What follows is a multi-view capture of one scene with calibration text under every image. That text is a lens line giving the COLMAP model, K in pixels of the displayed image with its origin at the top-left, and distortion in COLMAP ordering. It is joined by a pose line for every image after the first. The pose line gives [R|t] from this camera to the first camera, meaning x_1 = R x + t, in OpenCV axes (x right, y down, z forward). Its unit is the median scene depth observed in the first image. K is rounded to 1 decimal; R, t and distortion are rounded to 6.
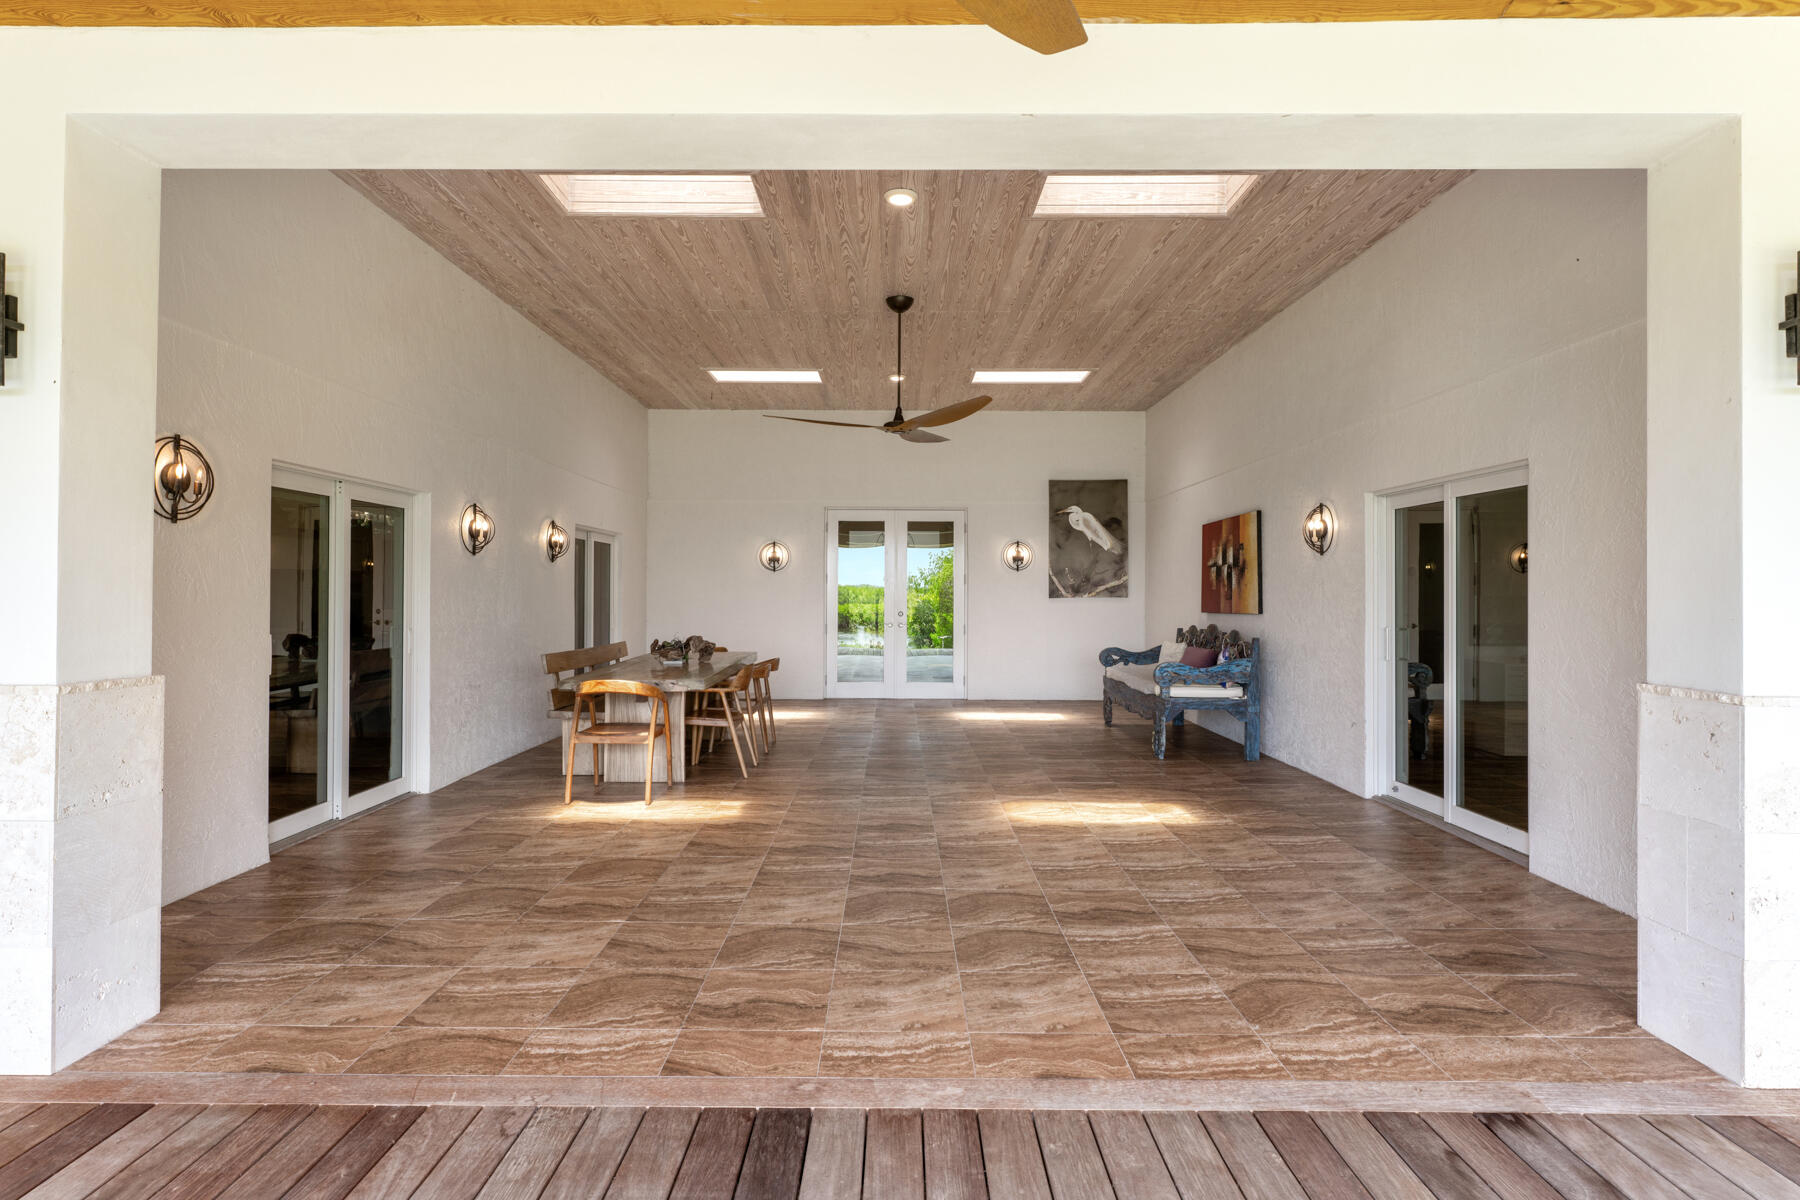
lens RADIAL K [[898.3, 0, 900.0], [0, 898.3, 600.0], [0, 0, 1]] dist [0.000596, 0.000040]
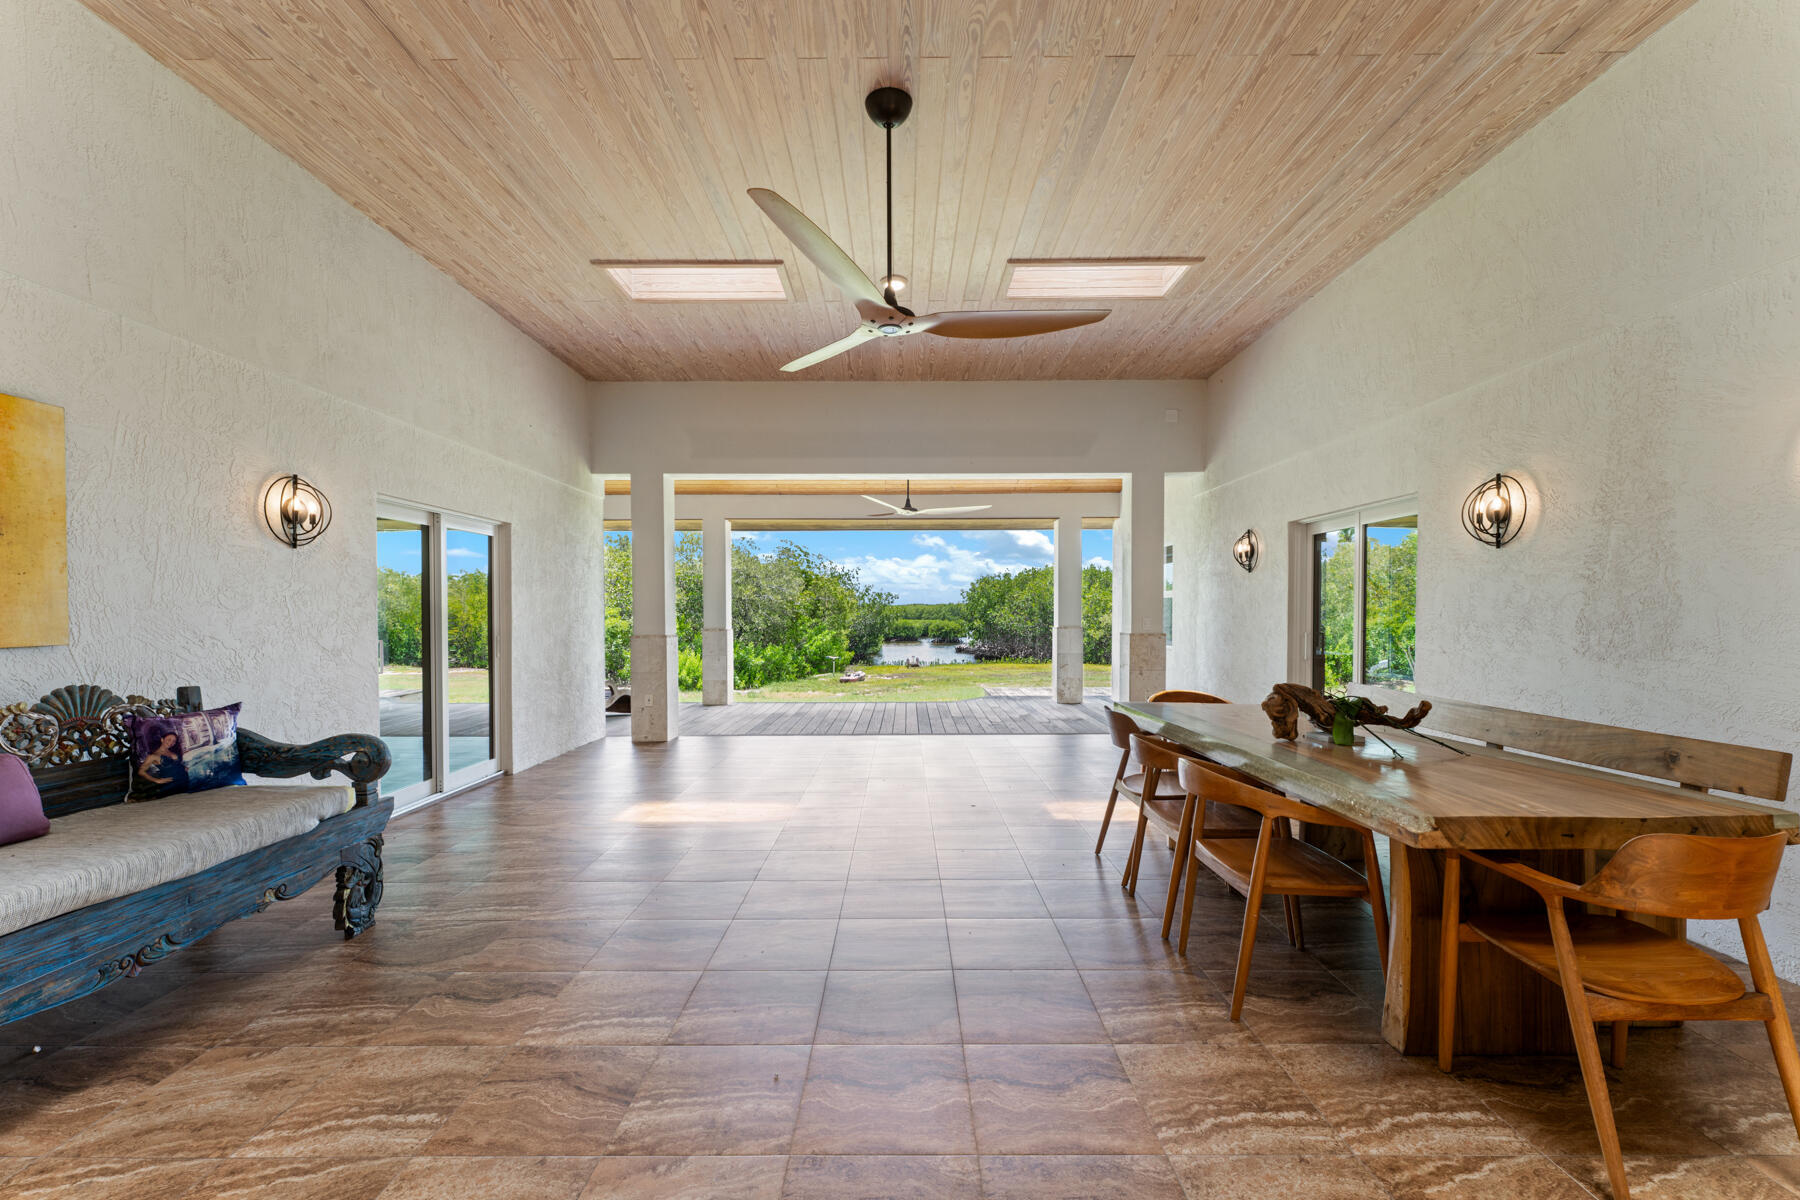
lens RADIAL K [[734.0, 0, 892.2], [0, 734.0, 615.2], [0, 0, 1]] dist [0.002113, -0.000222]
pose [[-0.999766, -0.000474, 0.021612, -0.013412], [-0.000251, 0.999947, 0.010326, -0.002825], [-0.021616, 0.010318, -0.999713, 1.480739]]
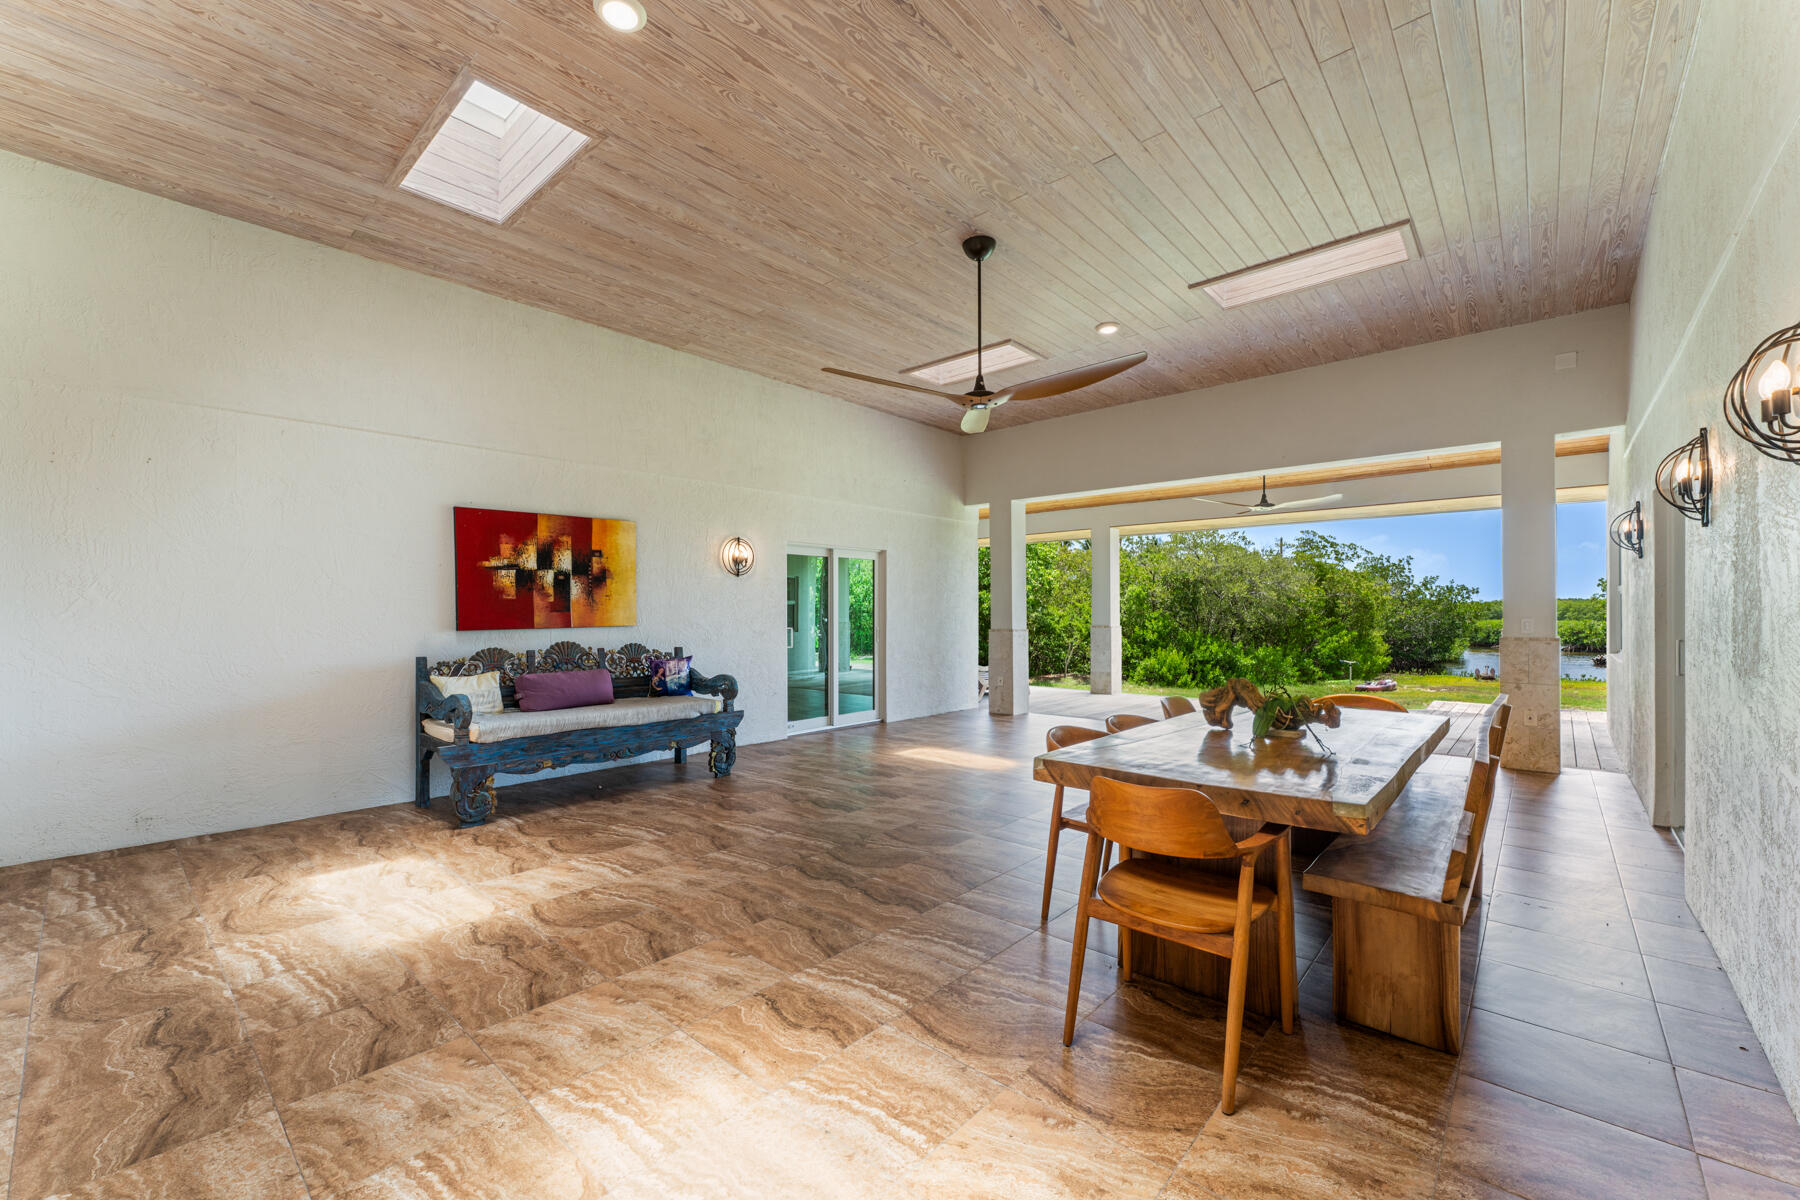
lens RADIAL K [[715.9, 0, 886.6], [0, 715.9, 600.5], [0, 0, 1]] dist [0.005098, -0.000028]
pose [[-0.732662, 0.009142, 0.680532, -0.377072], [0.004212, 0.999952, -0.008898, -0.004342], [-0.680580, -0.003653, -0.732665, 1.527648]]
